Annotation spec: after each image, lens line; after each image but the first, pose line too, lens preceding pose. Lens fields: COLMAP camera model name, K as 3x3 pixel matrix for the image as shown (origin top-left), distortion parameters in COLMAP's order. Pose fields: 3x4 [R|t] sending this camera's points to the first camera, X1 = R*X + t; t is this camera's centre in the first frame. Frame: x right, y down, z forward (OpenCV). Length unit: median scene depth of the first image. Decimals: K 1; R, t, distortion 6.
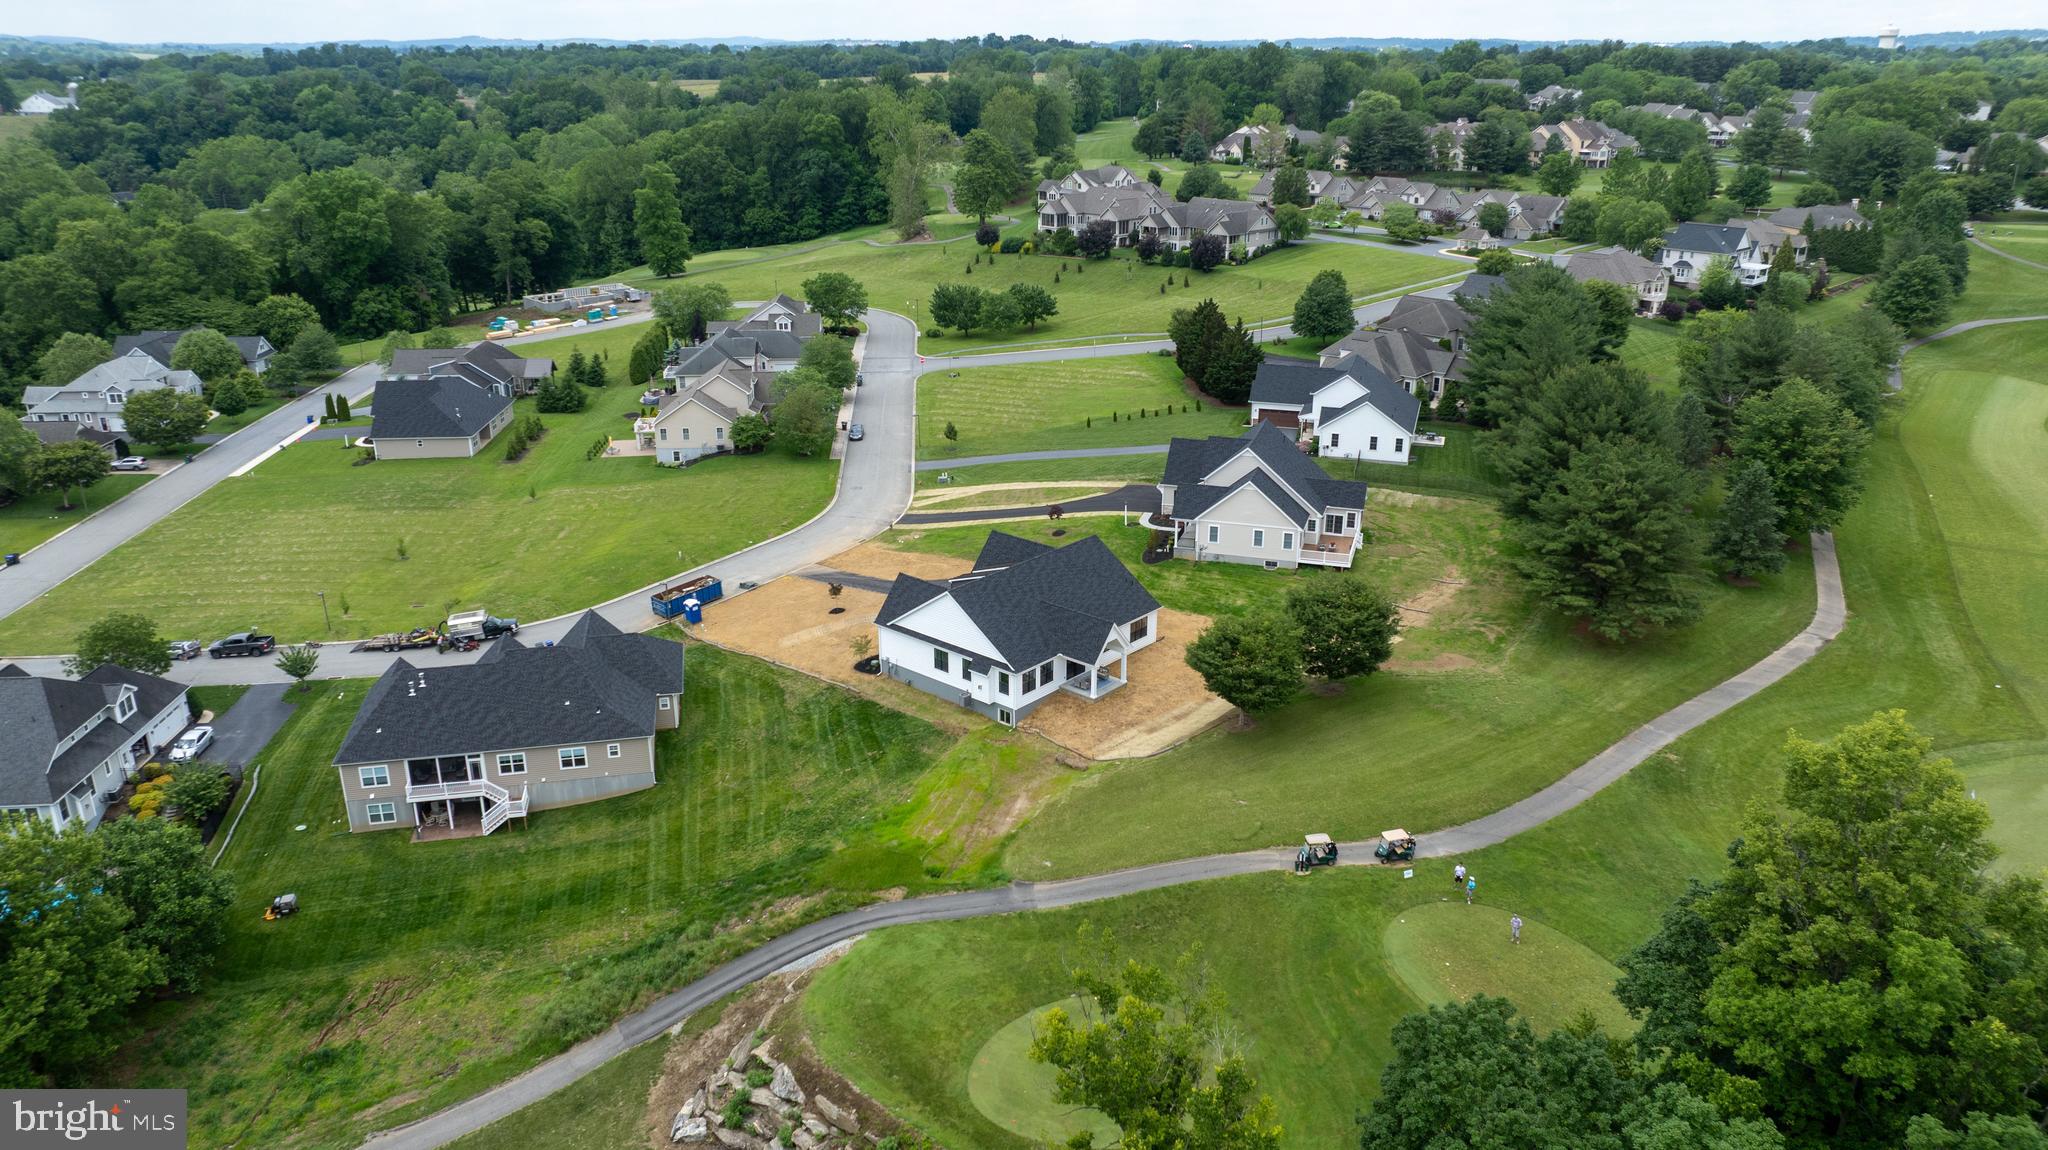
lens RADIAL K [[1445.9, 0, 1025.1], [0, 1445.9, 572.9], [0, 0, 1]] dist [-0.024347, 0.020461]
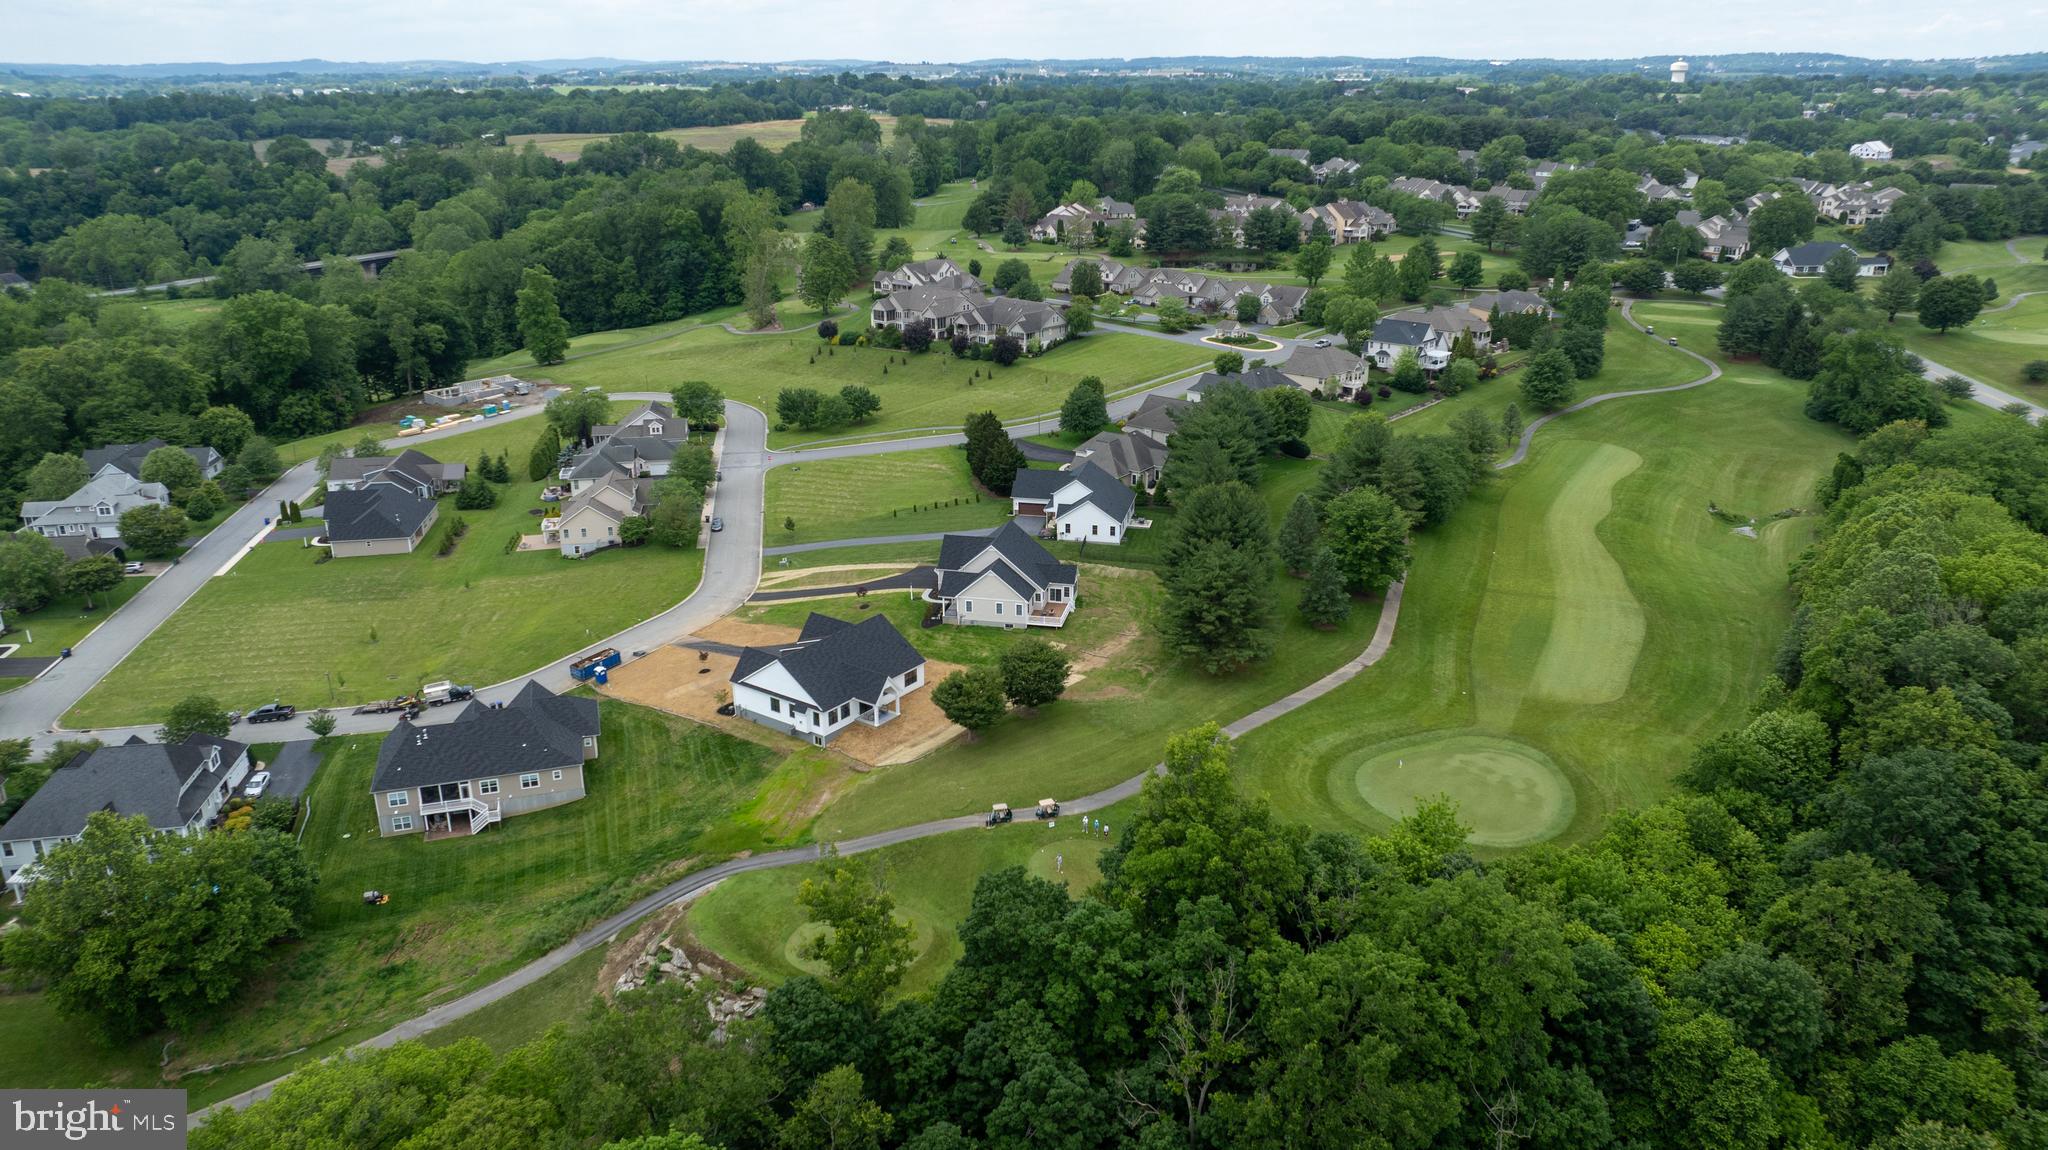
lens RADIAL K [[1445.9, 0, 1024.3], [0, 1445.9, 574.0], [0, 0, 1]] dist [-0.024347, 0.020461]
pose [[0.995878, -0.035461, 0.083483, 0.056527], [0.036273, 0.999308, -0.008238, -0.038278], [-0.083133, 0.011232, 0.996475, -0.368455]]
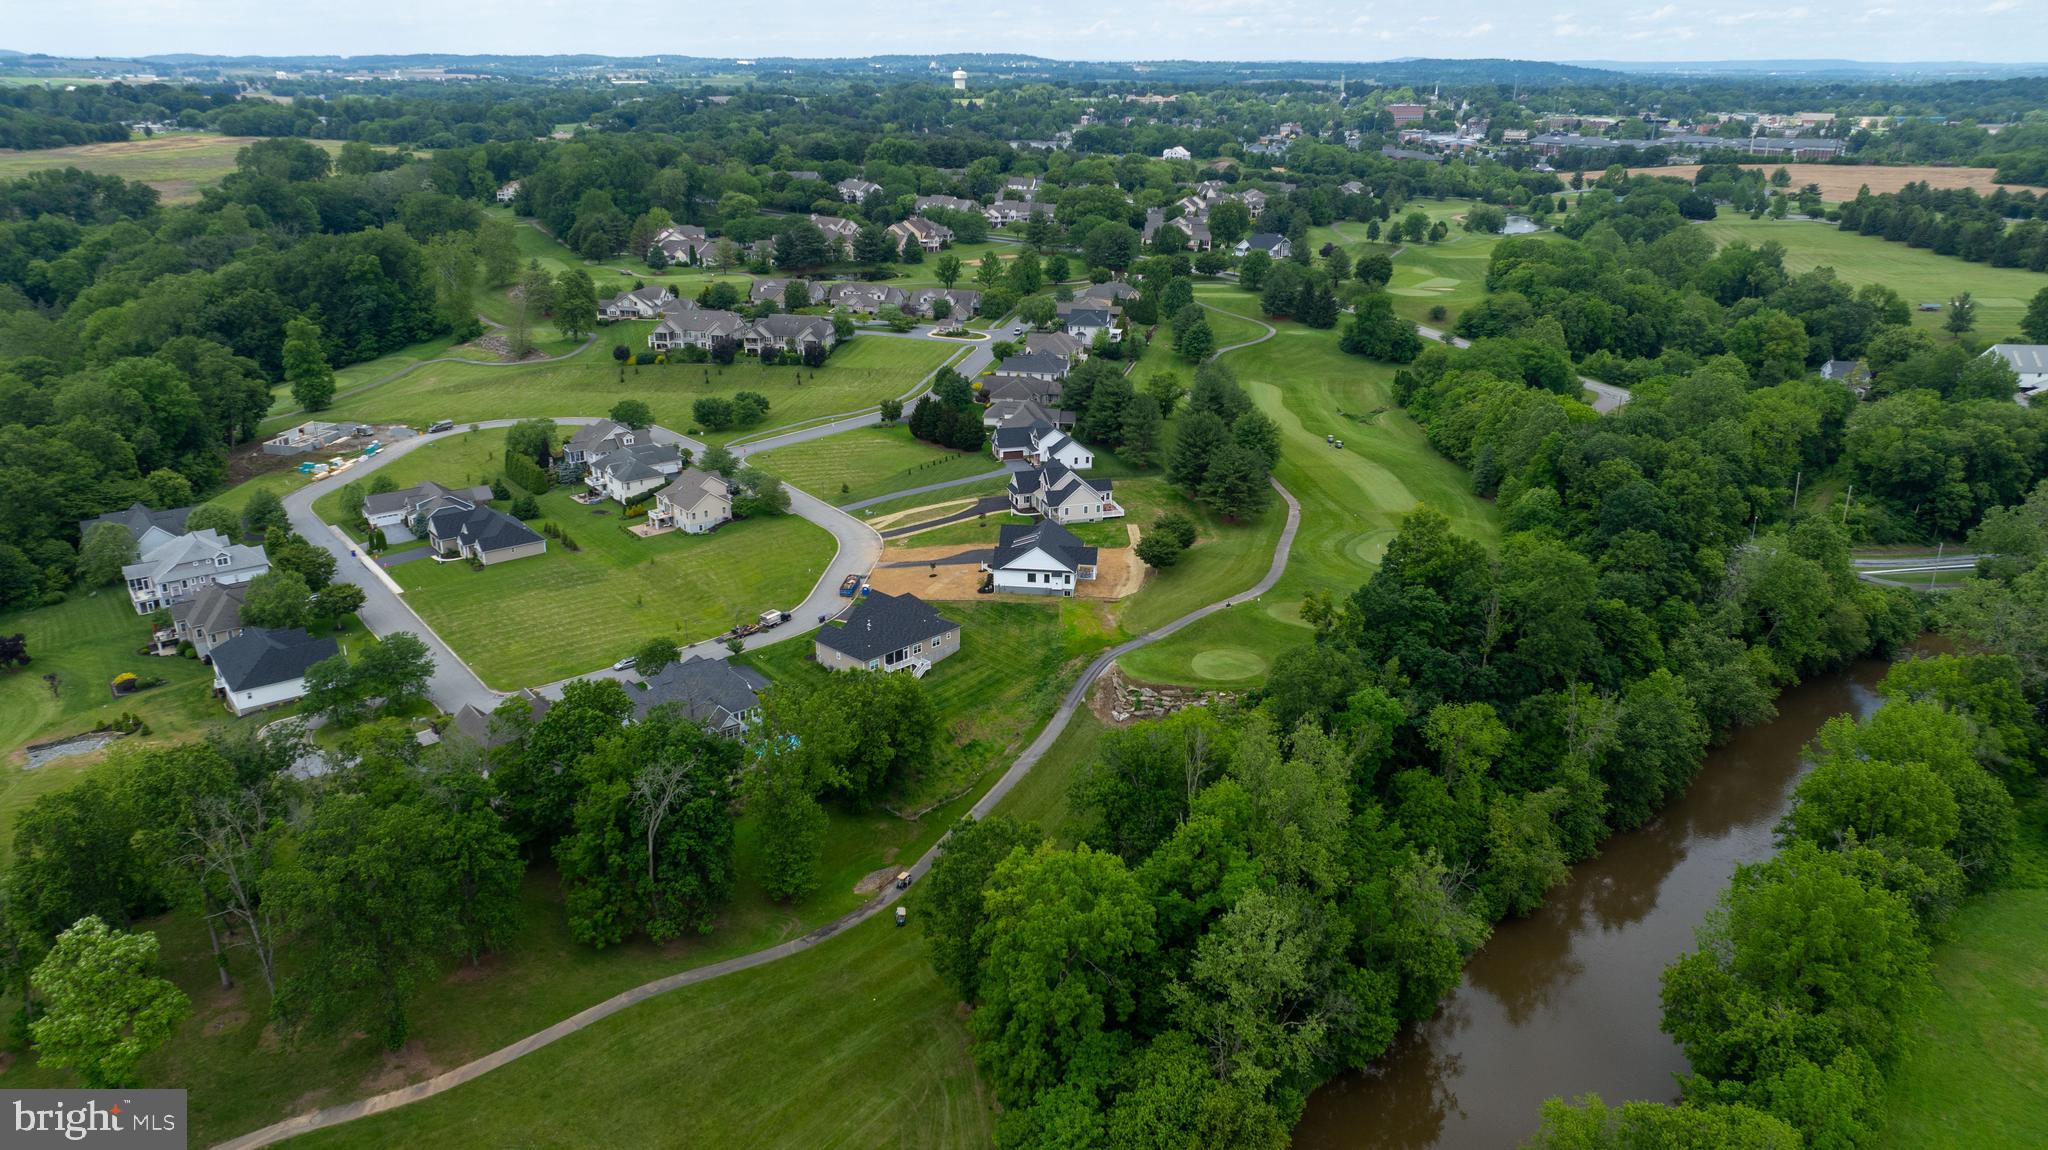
lens RADIAL K [[1445.9, 0, 1022.6], [0, 1445.9, 579.8], [0, 0, 1]] dist [-0.024347, 0.020461]
pose [[0.833189, -0.186400, 0.520627, -0.926271], [0.187151, 0.980969, 0.051707, -0.043290], [-0.520357, 0.054354, 0.852217, -0.712558]]
